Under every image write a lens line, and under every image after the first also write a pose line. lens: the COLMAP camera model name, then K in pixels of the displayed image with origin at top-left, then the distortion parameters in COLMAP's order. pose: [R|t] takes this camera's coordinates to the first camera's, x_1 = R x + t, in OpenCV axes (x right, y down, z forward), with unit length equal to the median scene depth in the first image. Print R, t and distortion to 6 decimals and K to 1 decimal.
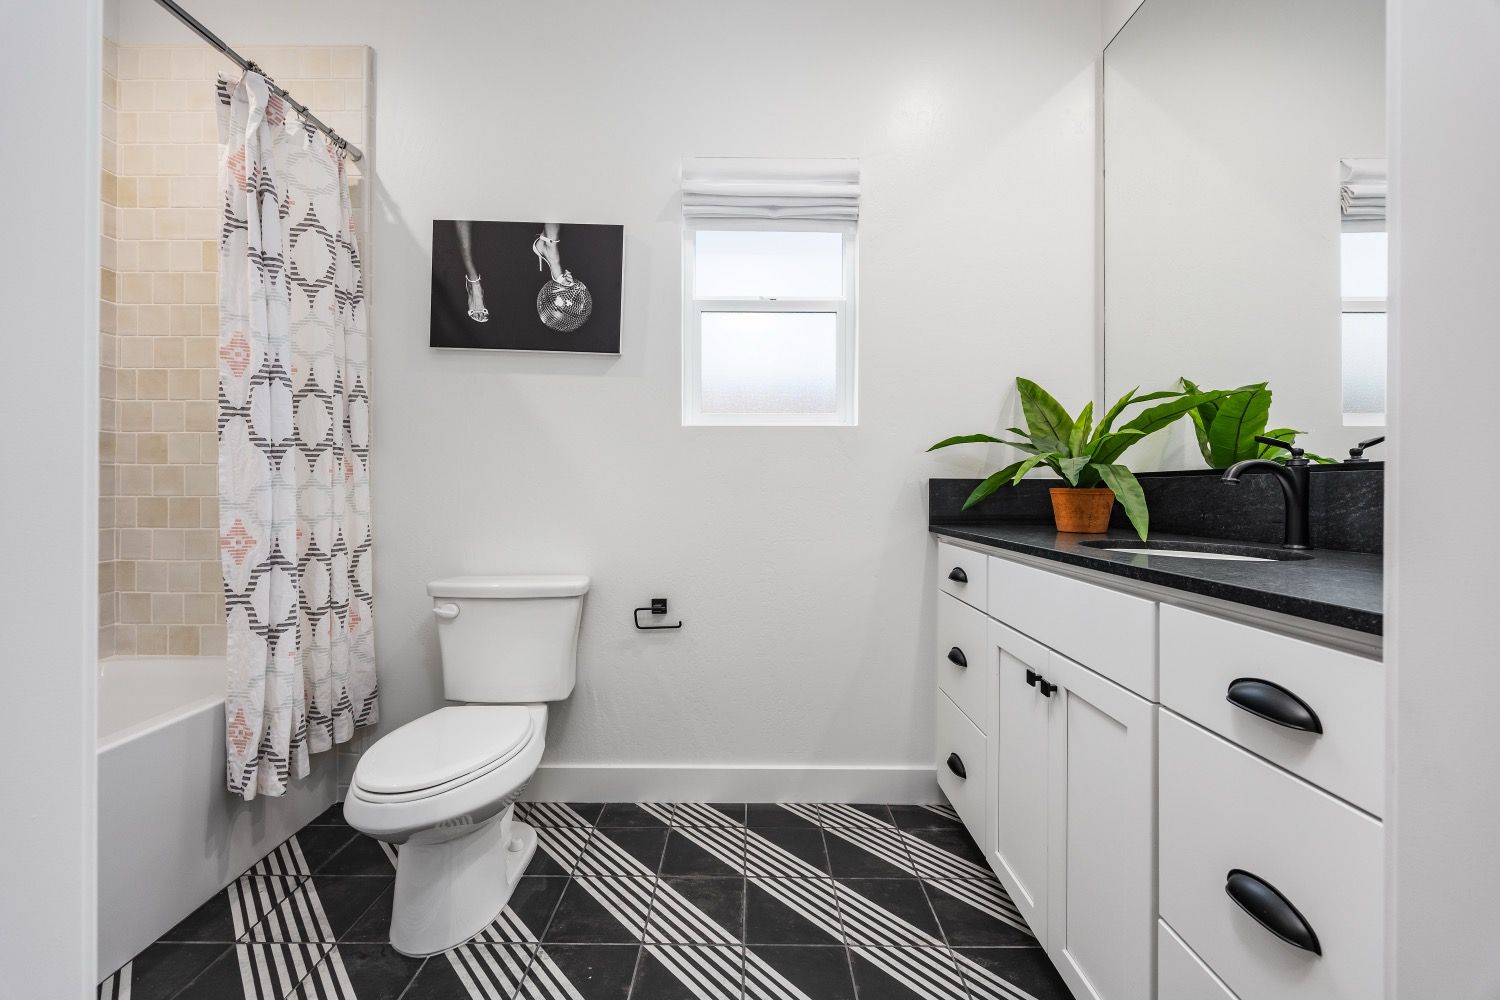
lens RADIAL K [[585.2, 0, 747.7], [0, 585.2, 493.0], [0, 0, 1]] dist [-0.001930, -0.000184]
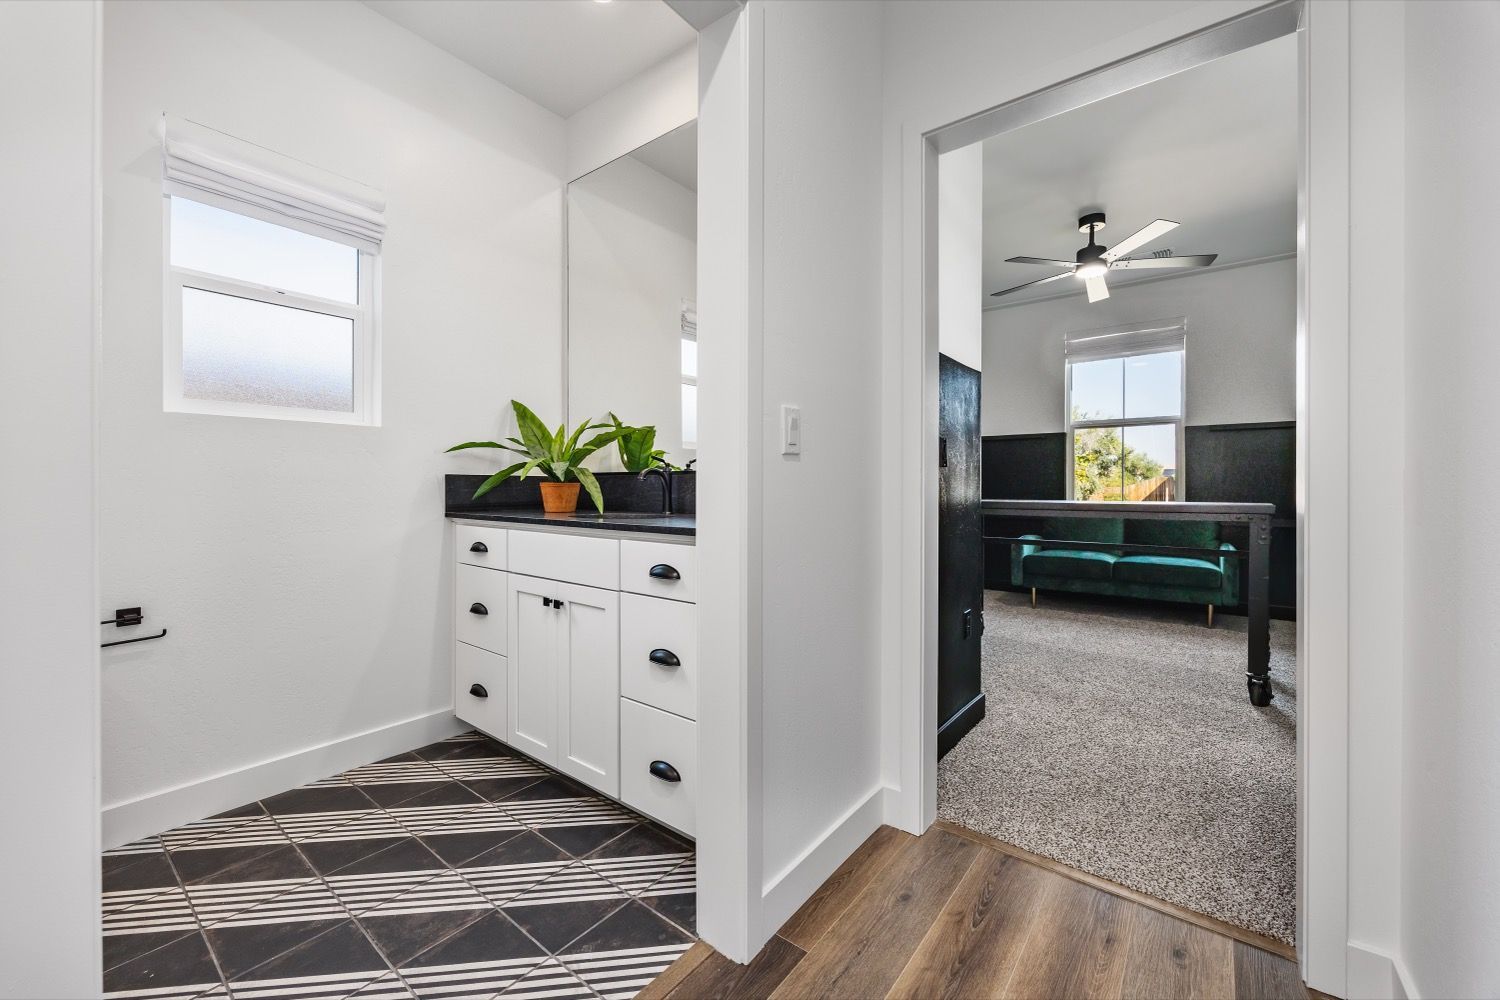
lens RADIAL K [[585.2, 0, 747.7], [0, 585.2, 493.0], [0, 0, 1]] dist [-0.001930, -0.000184]
pose [[0.613476, -0.010243, 0.789647, -0.313795], [0.002619, 0.999937, 0.010936, 0.003608], [-0.789709, -0.004641, 0.613464, -0.296022]]
